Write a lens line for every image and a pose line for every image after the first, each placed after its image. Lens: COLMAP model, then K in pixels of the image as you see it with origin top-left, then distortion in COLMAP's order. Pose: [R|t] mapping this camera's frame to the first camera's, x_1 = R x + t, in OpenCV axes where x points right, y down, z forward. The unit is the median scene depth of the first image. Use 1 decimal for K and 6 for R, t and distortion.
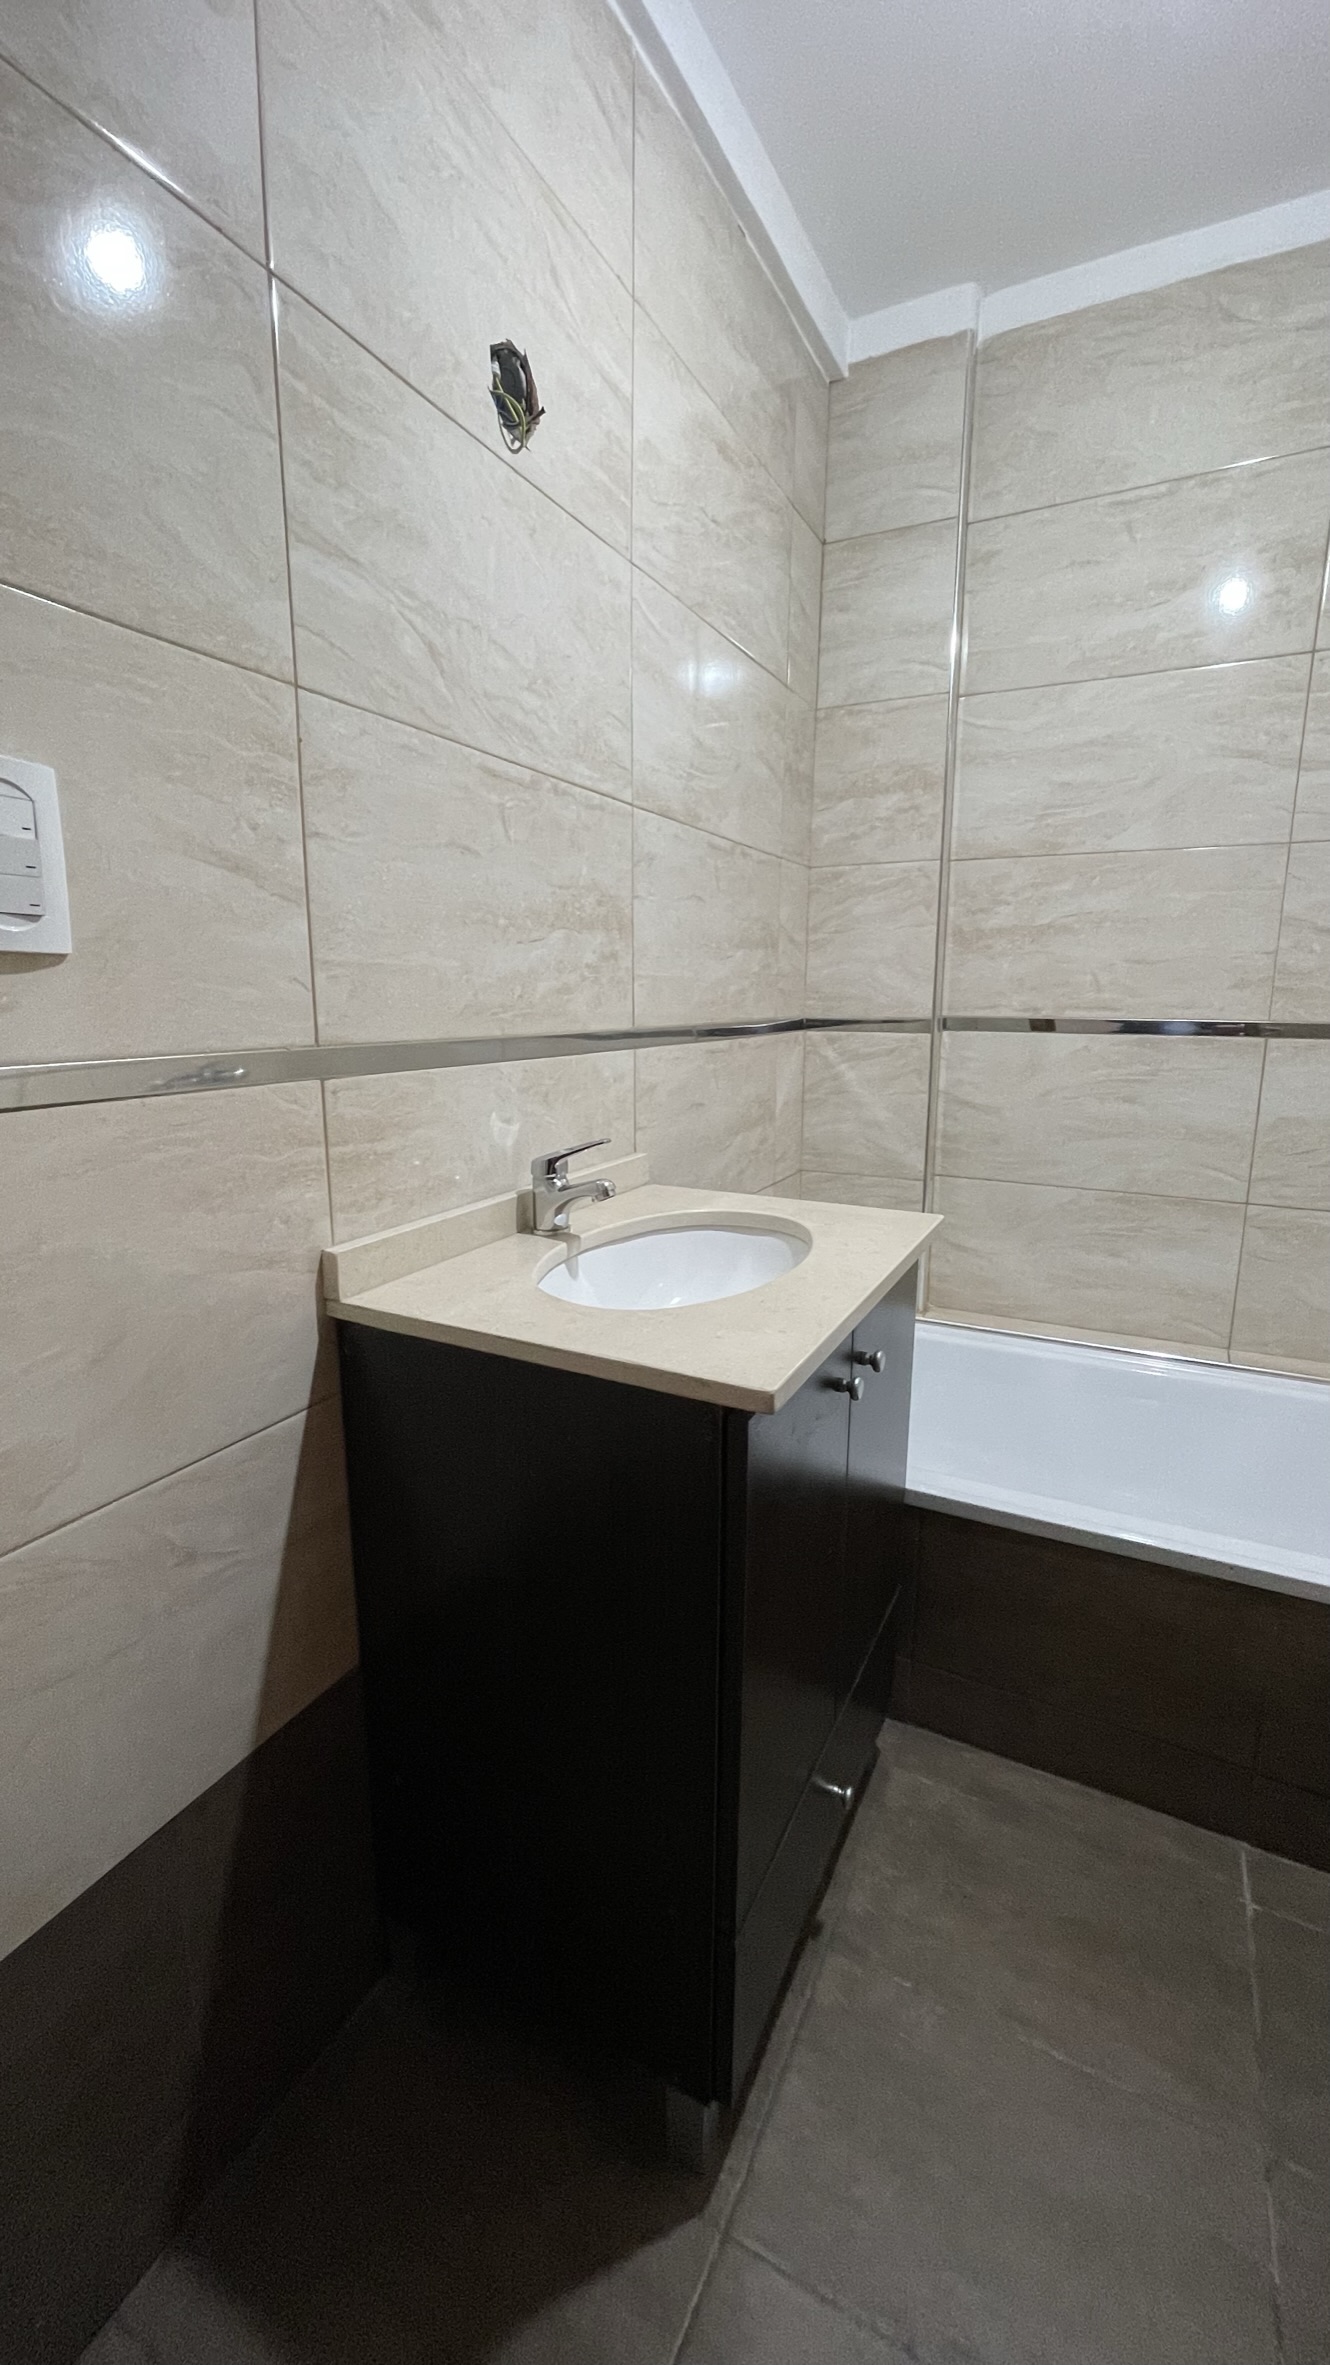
lens RADIAL K [[958.8, 0, 662.4], [0, 958.8, 1179.8], [0, 0, 1]] dist [-0.001000, 0.000542]
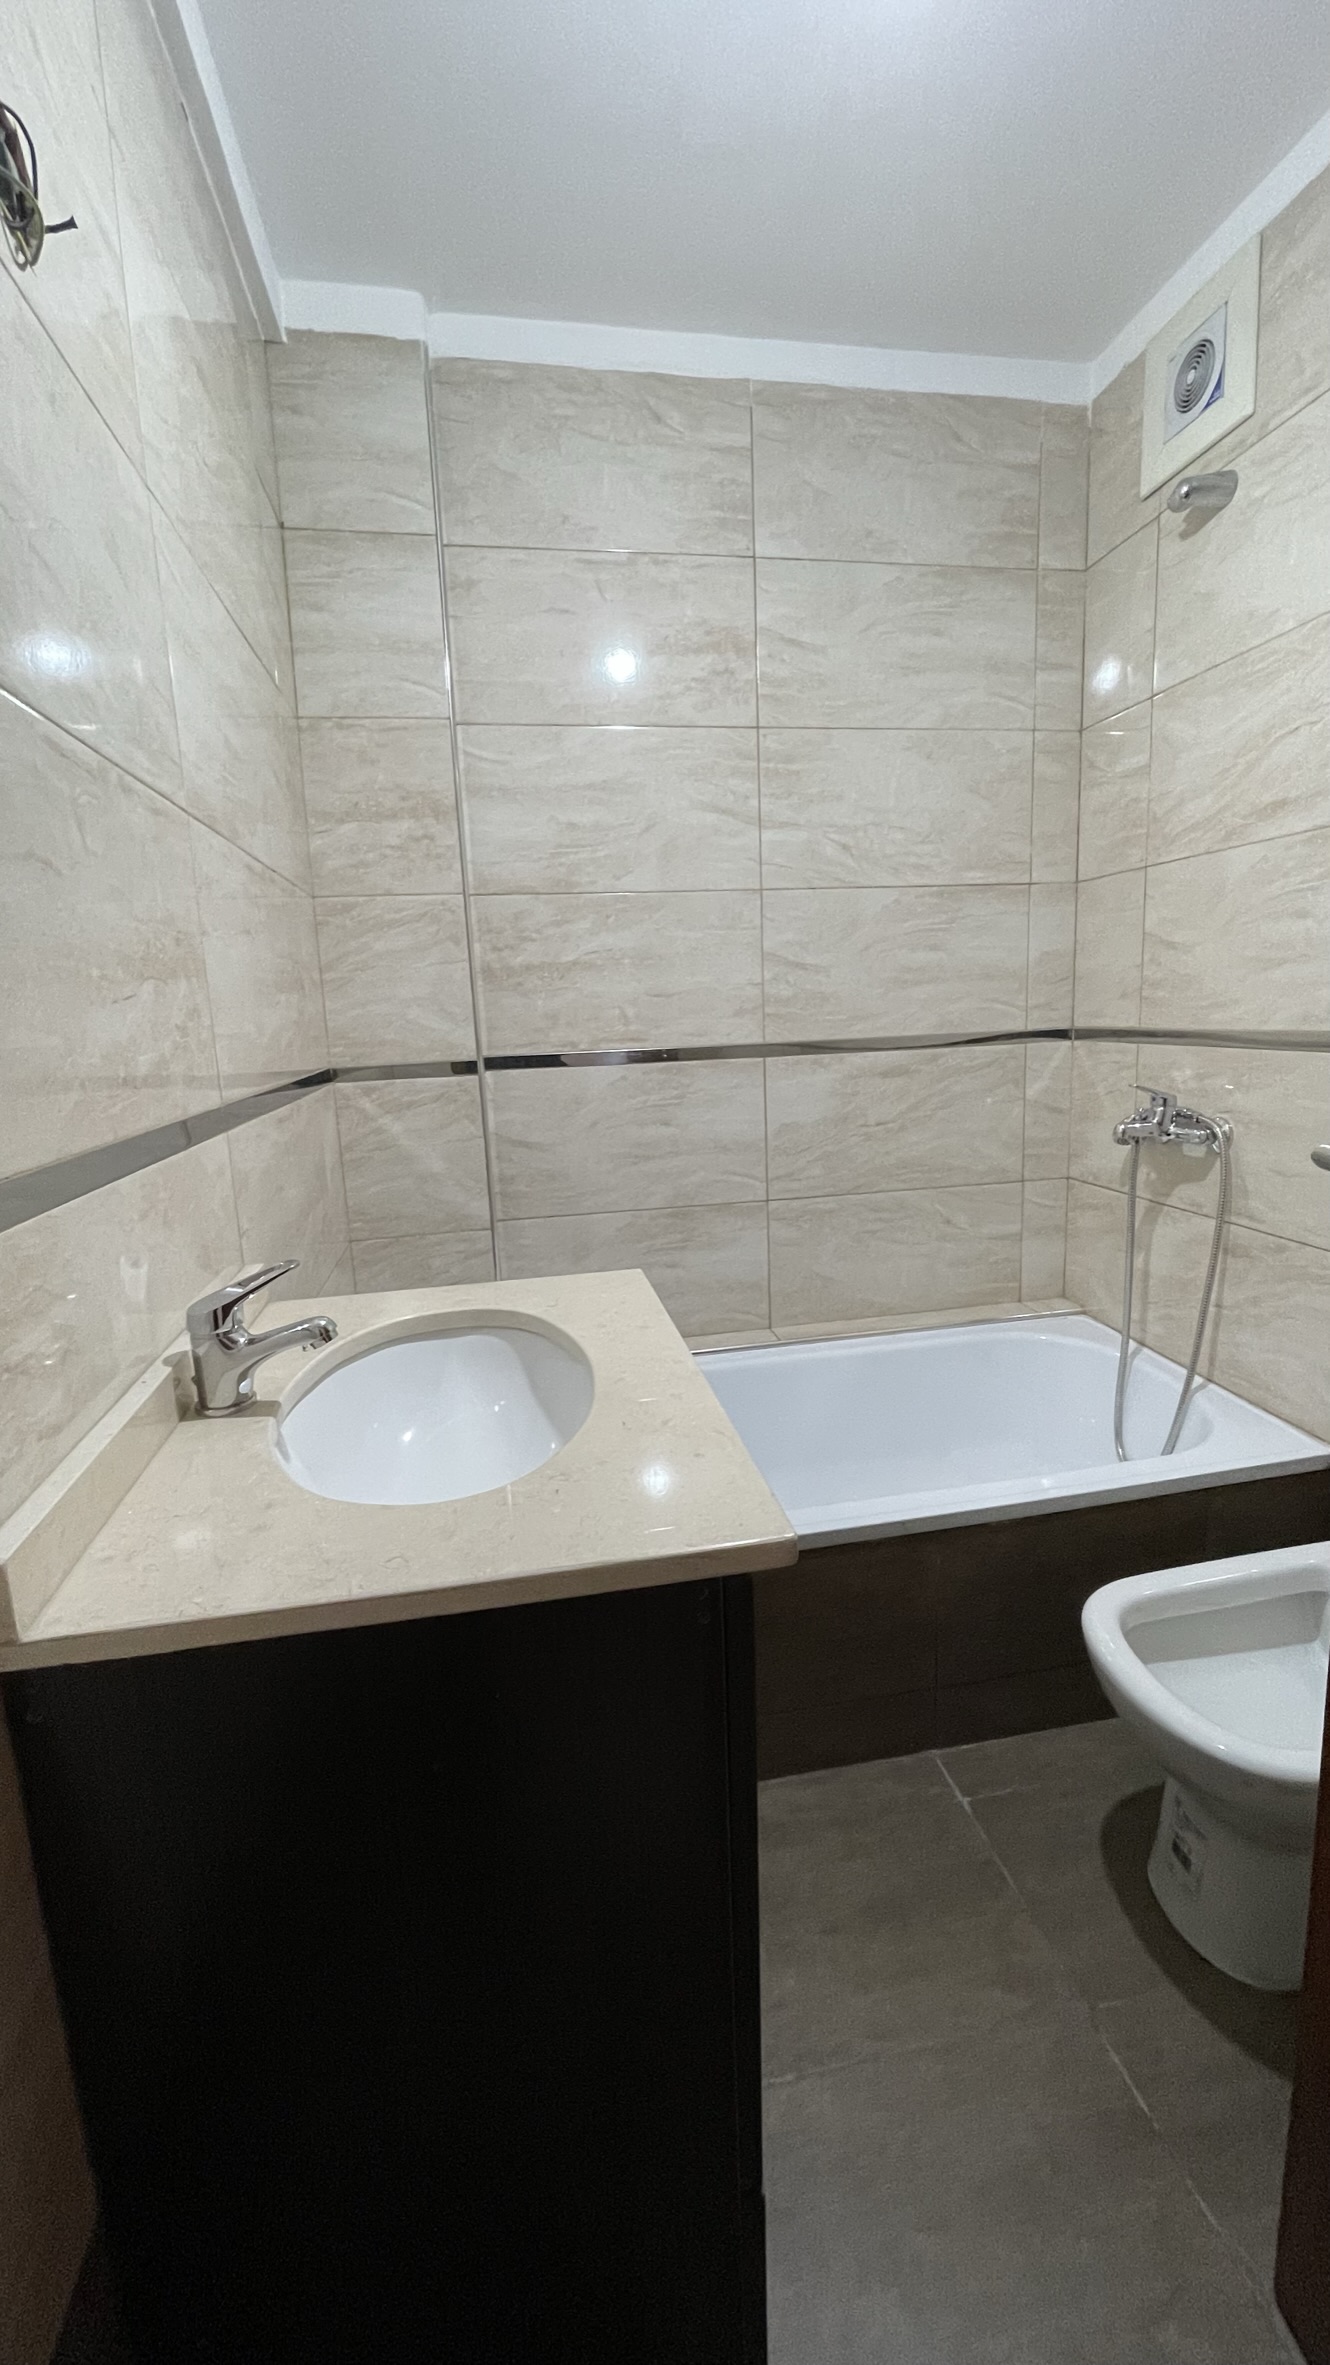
lens RADIAL K [[958.8, 0, 666.5], [0, 958.8, 1181.8], [0, 0, 1]] dist [-0.001000, 0.000542]
pose [[0.789985, -0.146145, 0.595454, -0.167082], [0.161057, 0.986535, 0.028457, -0.049730], [-0.591595, 0.073421, 0.802885, 0.147273]]
